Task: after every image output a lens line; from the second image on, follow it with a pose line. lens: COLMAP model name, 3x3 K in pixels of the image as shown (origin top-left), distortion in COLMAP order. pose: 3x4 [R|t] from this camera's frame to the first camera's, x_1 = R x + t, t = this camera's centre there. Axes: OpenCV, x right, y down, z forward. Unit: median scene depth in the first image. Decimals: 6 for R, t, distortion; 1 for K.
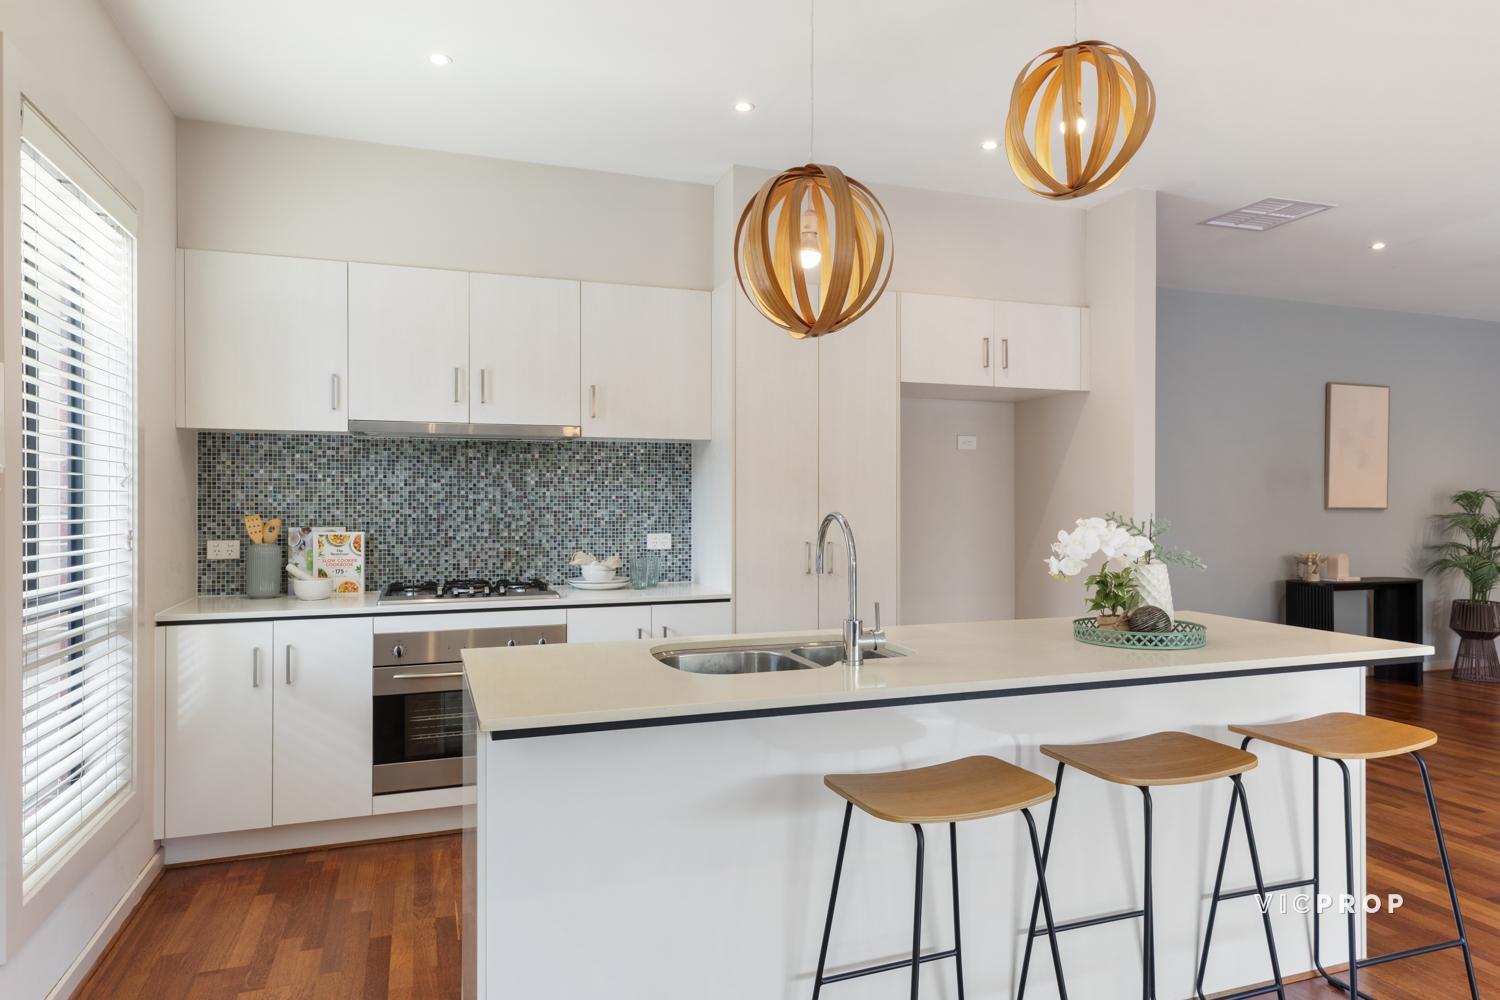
lens RADIAL K [[910.6, 0, 750.0], [0, 910.6, 500.0], [0, 0, 1]] dist [-0.000388, -0.000135]
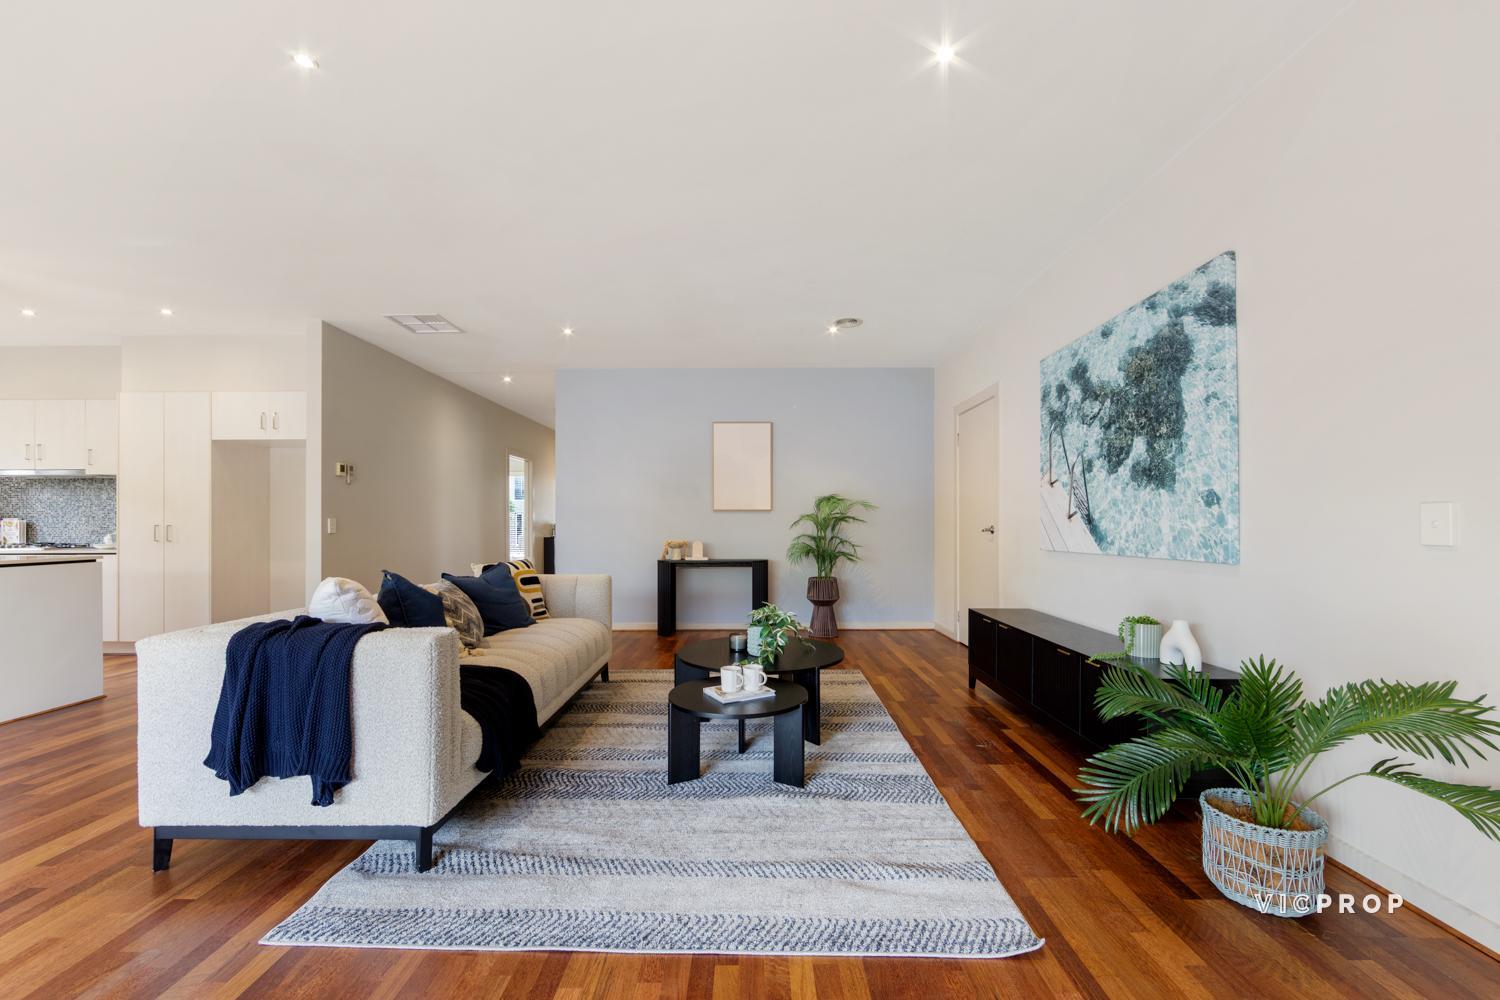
lens RADIAL K [[594.0, 0, 761.1], [0, 594.0, 520.8], [0, 0, 1]] dist [0.000589, -0.000165]
pose [[0.941281, -0.009473, -0.337492, 1.753890], [0.005778, 0.999912, -0.011951, 0.063406], [0.337576, 0.009299, 0.941252, 0.251333]]
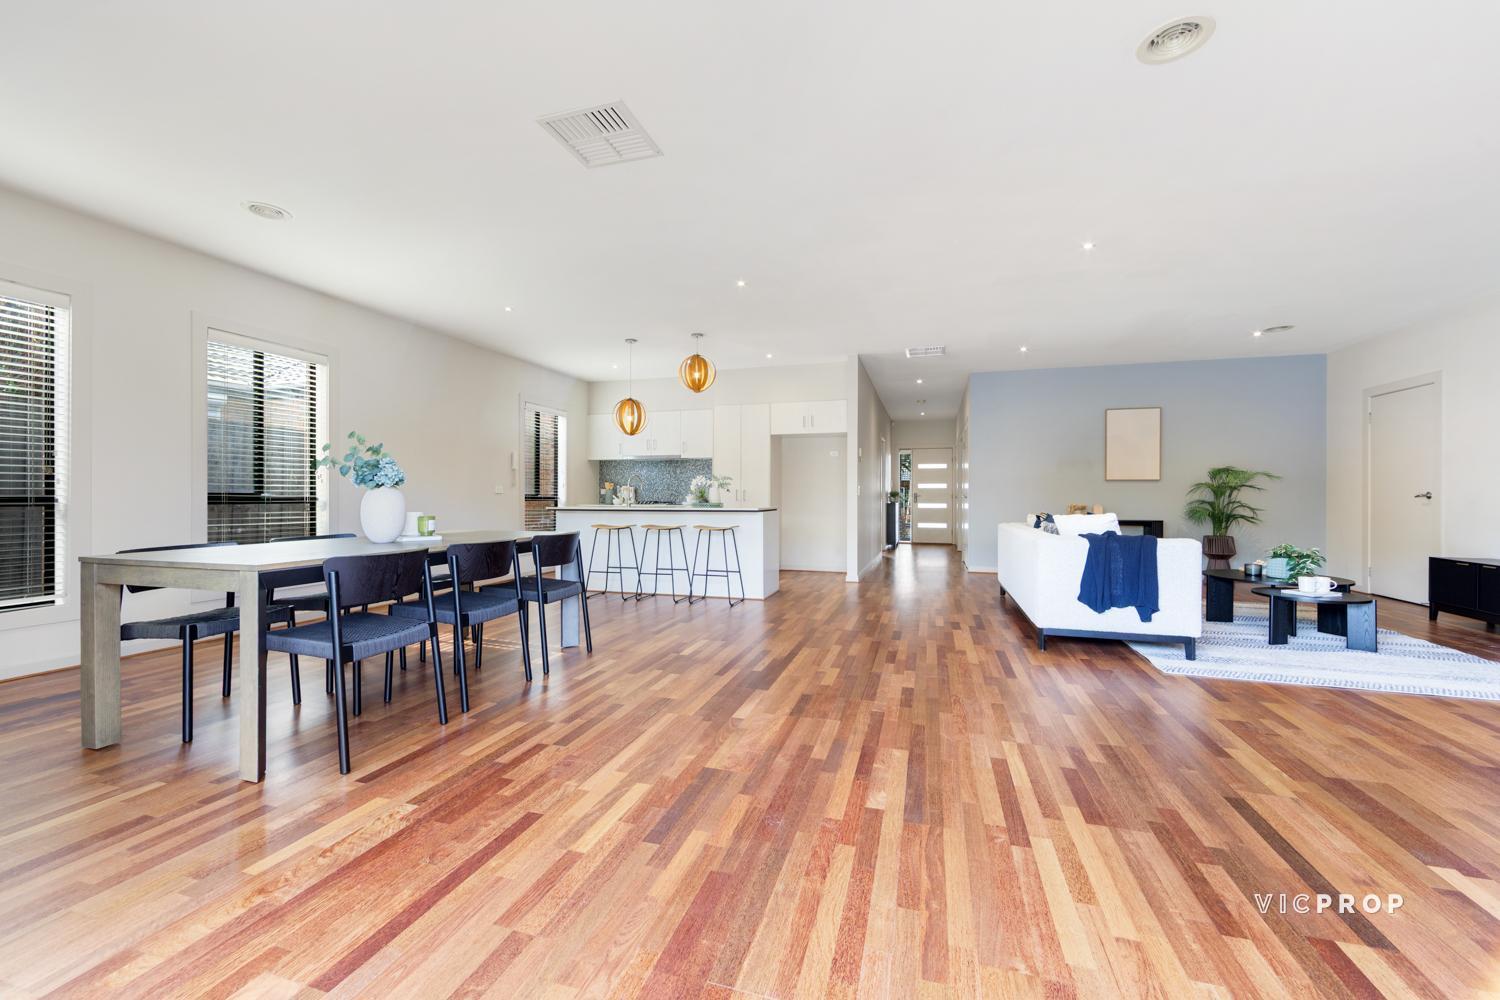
lens RADIAL K [[590.8, 0, 750.0], [0, 590.8, 500.0], [0, 0, 1]] dist [-0.001896, -0.000818]
pose [[0.801518, 0.001229, -0.597970, 1.321445], [-0.003495, 0.999990, -0.002630, 0.090526], [0.597961, 0.004197, 0.801514, -0.575167]]
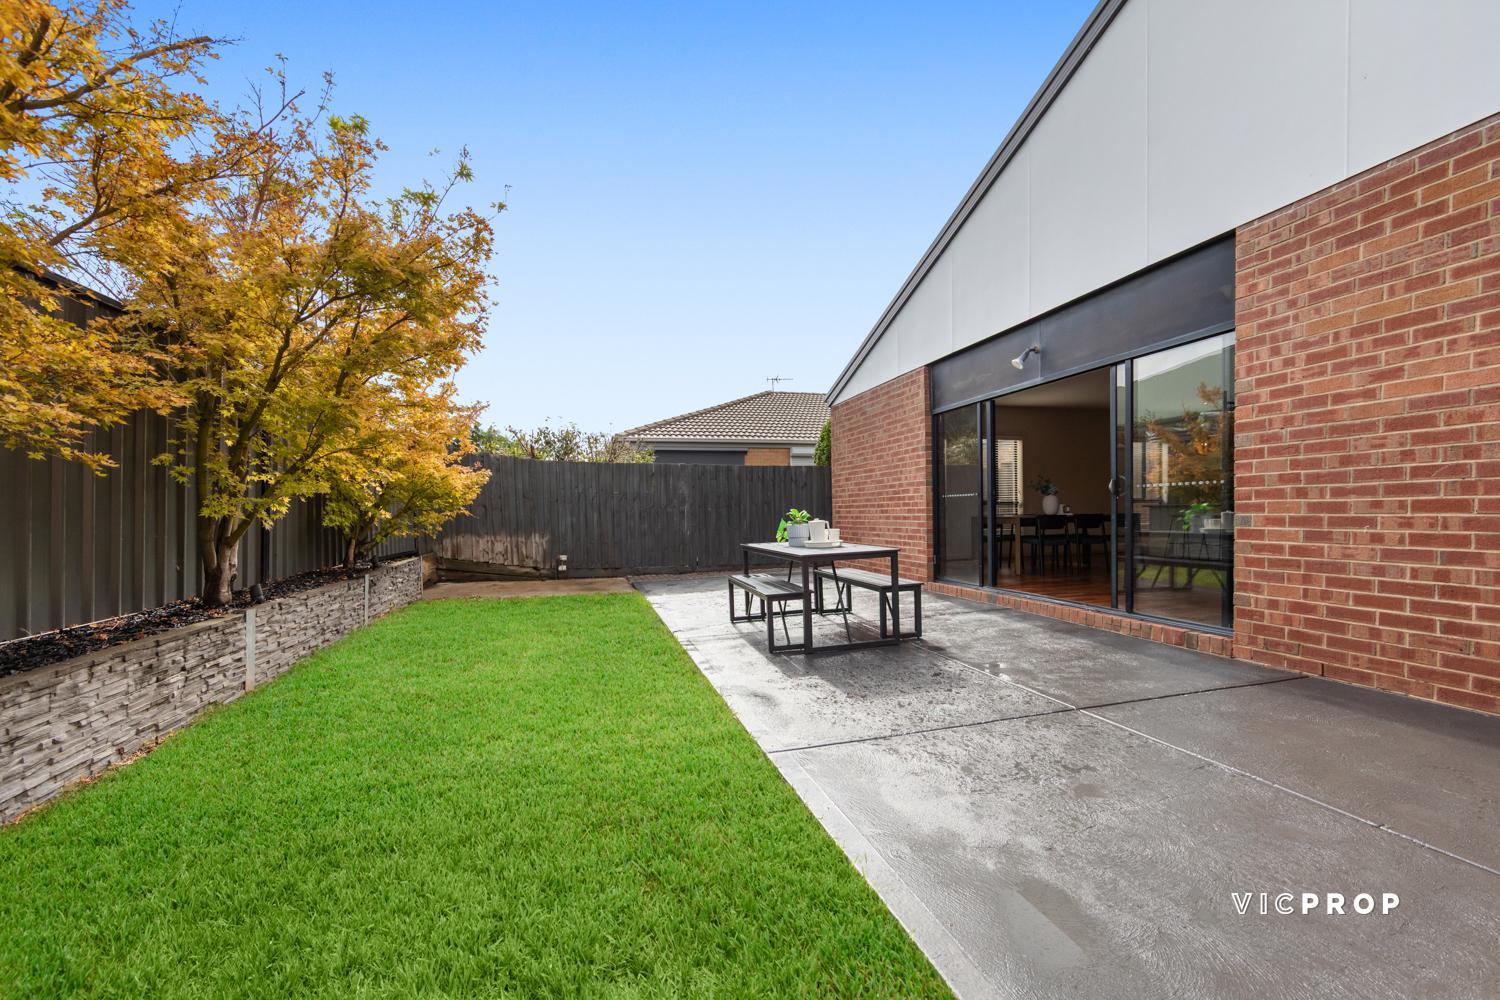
lens RADIAL K [[594.0, 0, 761.1], [0, 594.0, 520.8], [0, 0, 1]] dist [0.000589, -0.000165]
pose [[-0.046218, 0.010936, -0.998871, 2.716621], [0.008907, 0.999905, 0.010535, 0.134964], [0.998892, -0.008410, -0.046311, -1.211212]]
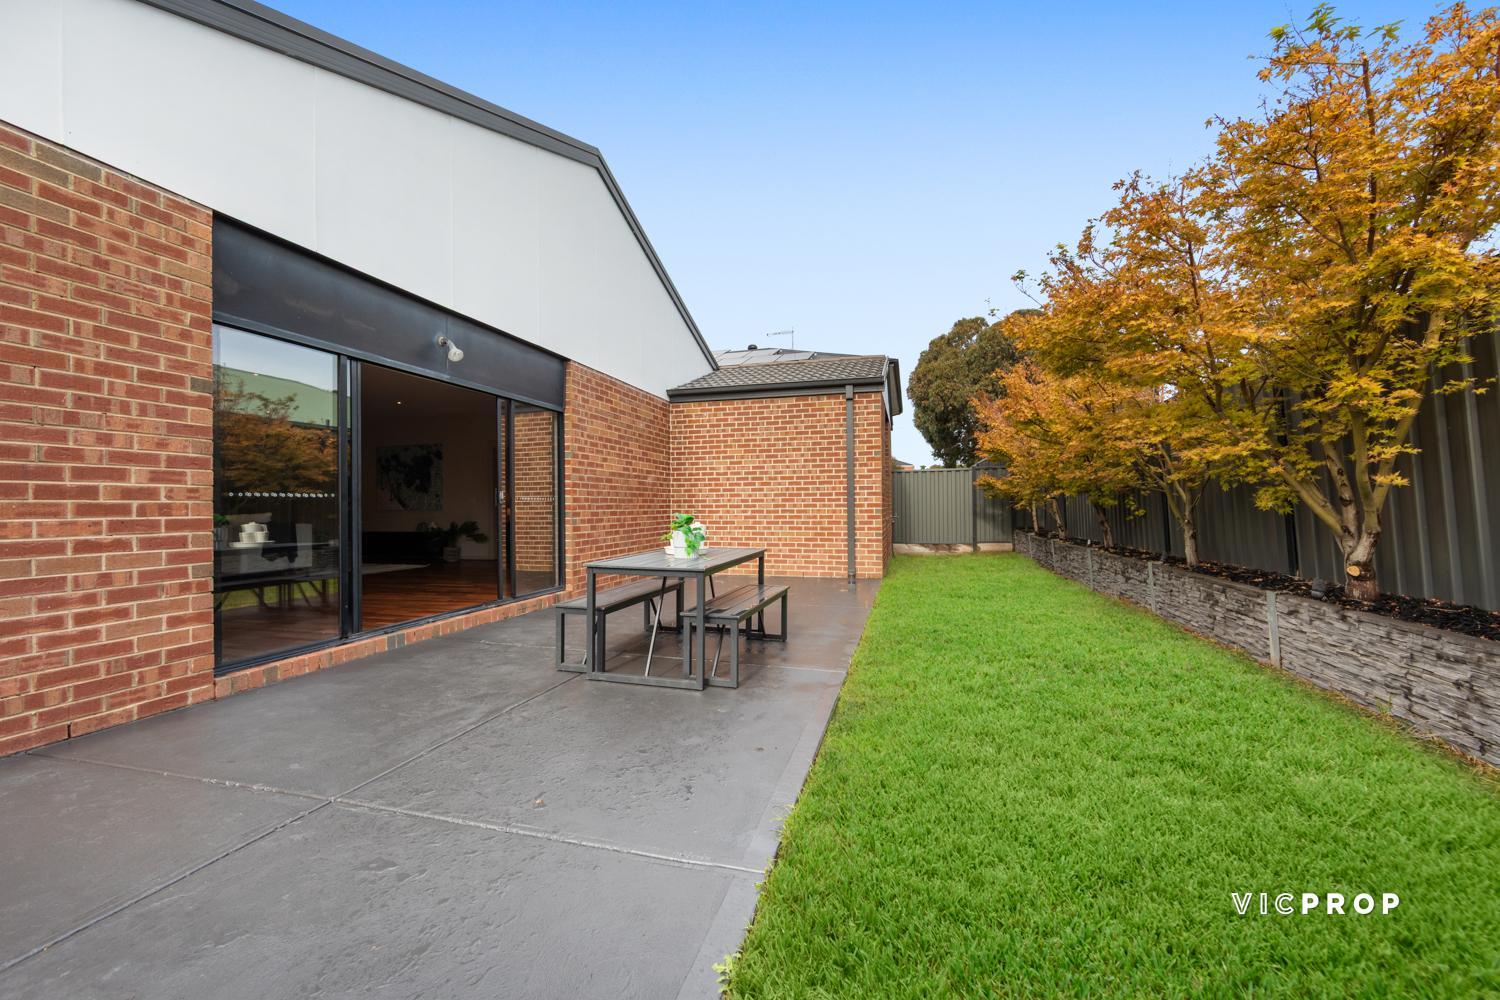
lens RADIAL K [[590.8, 0, 750.0], [0, 590.8, 500.0], [0, 0, 1]] dist [-0.001896, -0.000818]
pose [[0.573276, -0.001402, 0.819361, 0.487593], [0.017808, 0.999784, -0.010750, 0.115090], [-0.819169, 0.020754, 0.573176, -1.928437]]
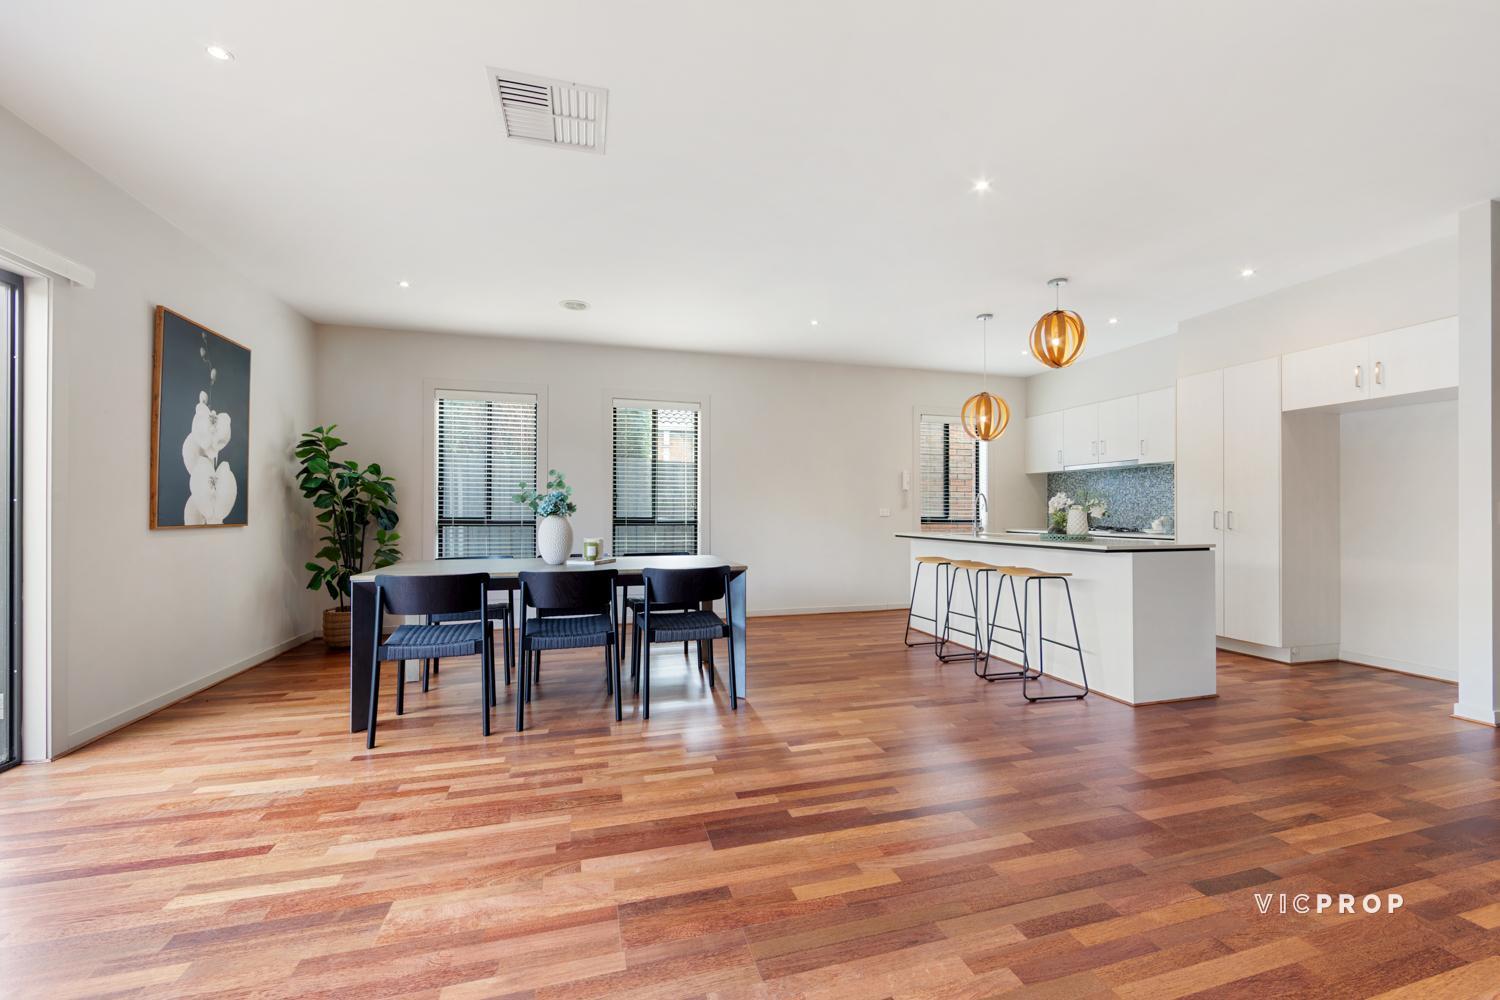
lens RADIAL K [[592.7, 0, 750.0], [0, 592.7, 511.2], [0, 0, 1]] dist [-0.001313, -0.000277]
pose [[-0.071122, -0.005298, -0.997454, 1.354740], [-0.010255, 0.999937, -0.004580, 0.064777], [0.997415, 0.009903, -0.071171, 0.158009]]
